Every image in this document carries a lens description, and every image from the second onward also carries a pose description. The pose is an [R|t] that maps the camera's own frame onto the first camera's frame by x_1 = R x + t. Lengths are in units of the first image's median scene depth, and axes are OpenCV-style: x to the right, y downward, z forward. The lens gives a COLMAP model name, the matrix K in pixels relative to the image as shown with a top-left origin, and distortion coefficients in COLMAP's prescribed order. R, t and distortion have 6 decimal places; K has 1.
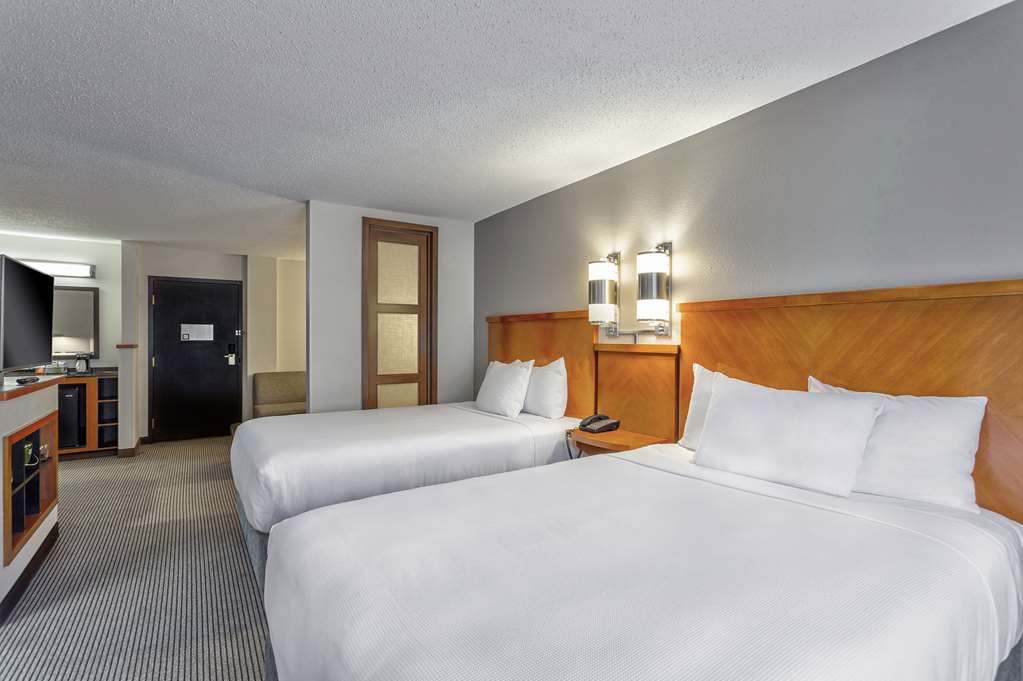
lens RADIAL K [[481.3, 0, 511.5], [0, 481.3, 340.5], [0, 0, 1]] dist [-0.000898, -0.000137]
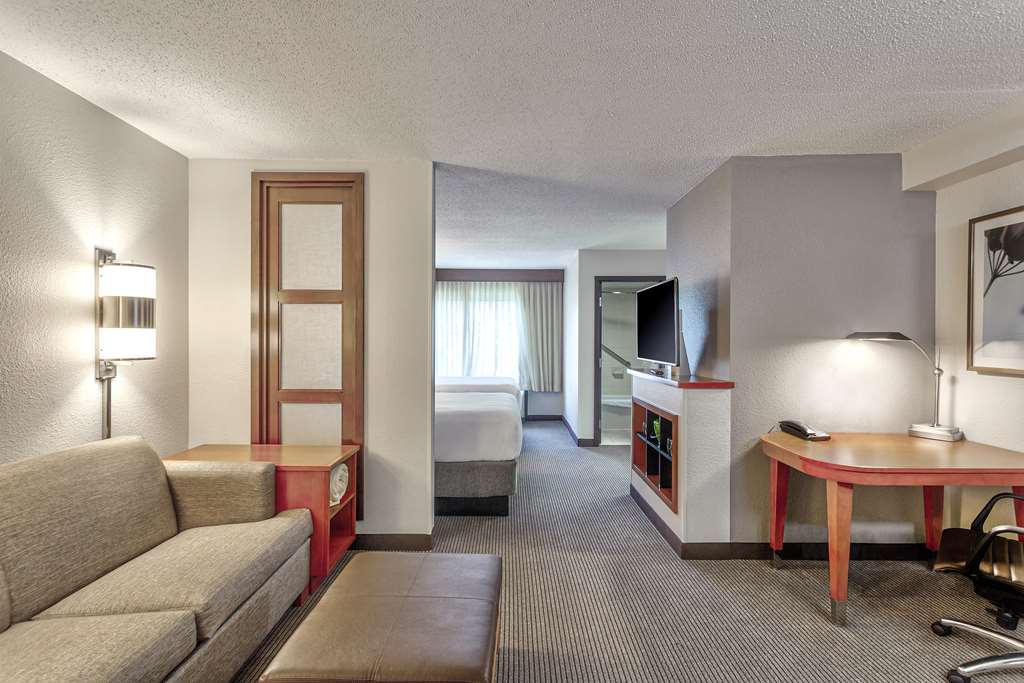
lens RADIAL K [[481.8, 0, 512.0], [0, 481.8, 341.5], [0, 0, 1]] dist [-0.000898, -0.000137]
pose [[-0.831145, -0.006299, 0.556019, -0.852227], [-0.002300, 0.999966, 0.007891, -0.005481], [-0.556050, 0.005280, -0.831132, 1.389450]]
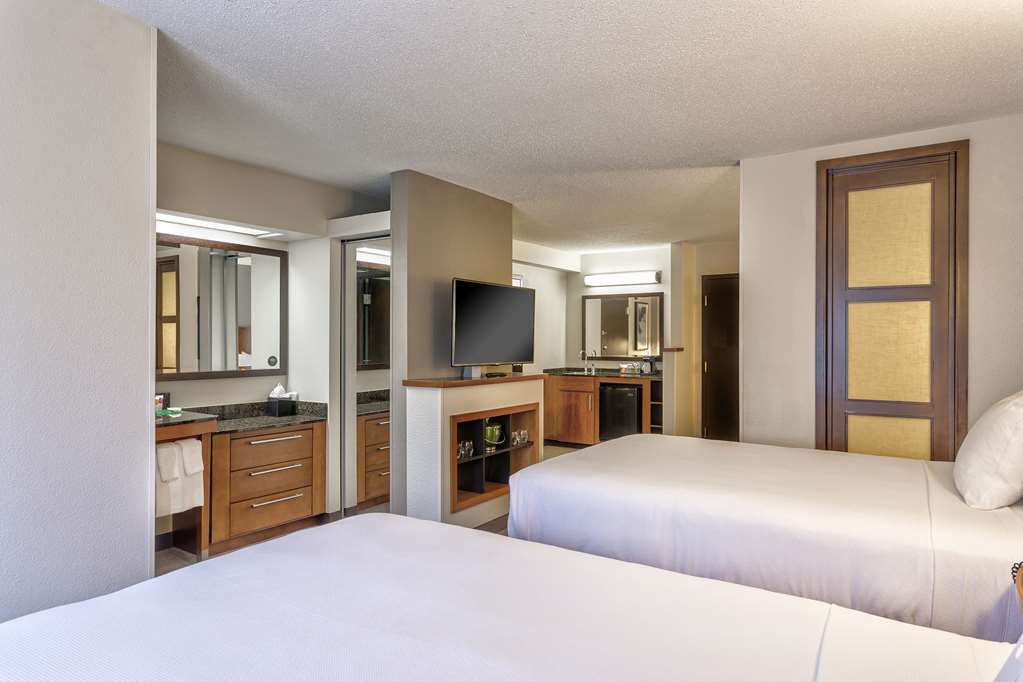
lens RADIAL K [[619.8, 0, 511.5], [0, 619.8, 341.0], [0, 0, 1]] dist [0.003573, 0.001246]
pose [[0.378401, 0.000986, -0.925641, 0.308500], [-0.006822, 0.999975, -0.001723, -0.001801], [0.925616, 0.006967, 0.378399, 0.255554]]
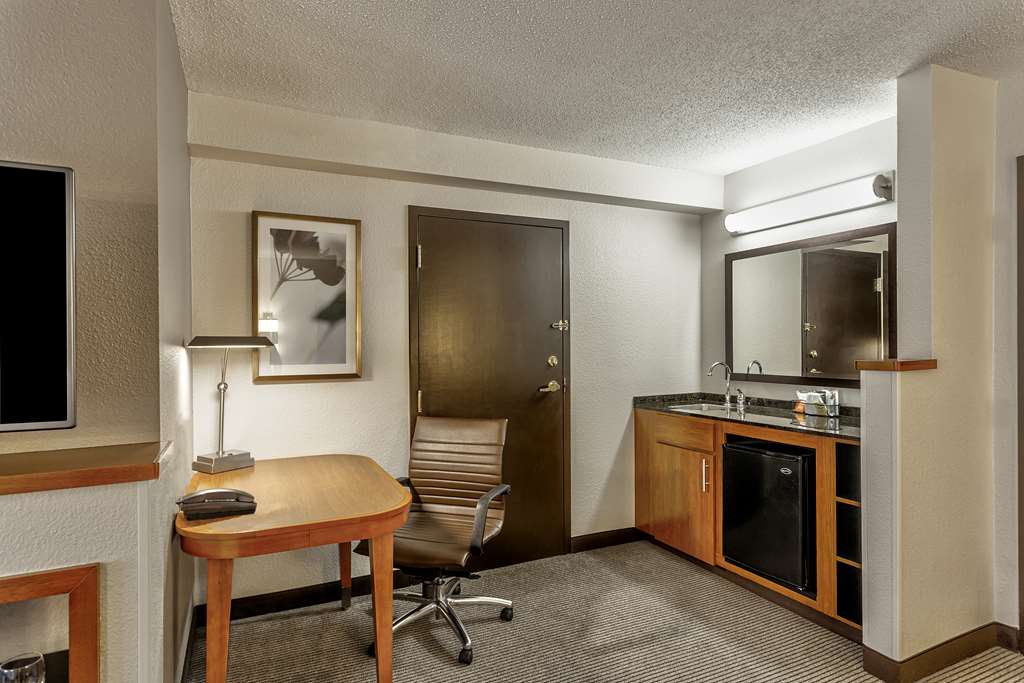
lens RADIAL K [[567.8, 0, 512.0], [0, 567.8, 341.5], [0, 0, 1]] dist [0.036839, 0.000279]
pose [[-0.135751, -0.000744, -0.990743, -0.398886], [0.003984, 0.999991, -0.001297, -0.007780], [0.990735, -0.004123, -0.135746, 0.933966]]
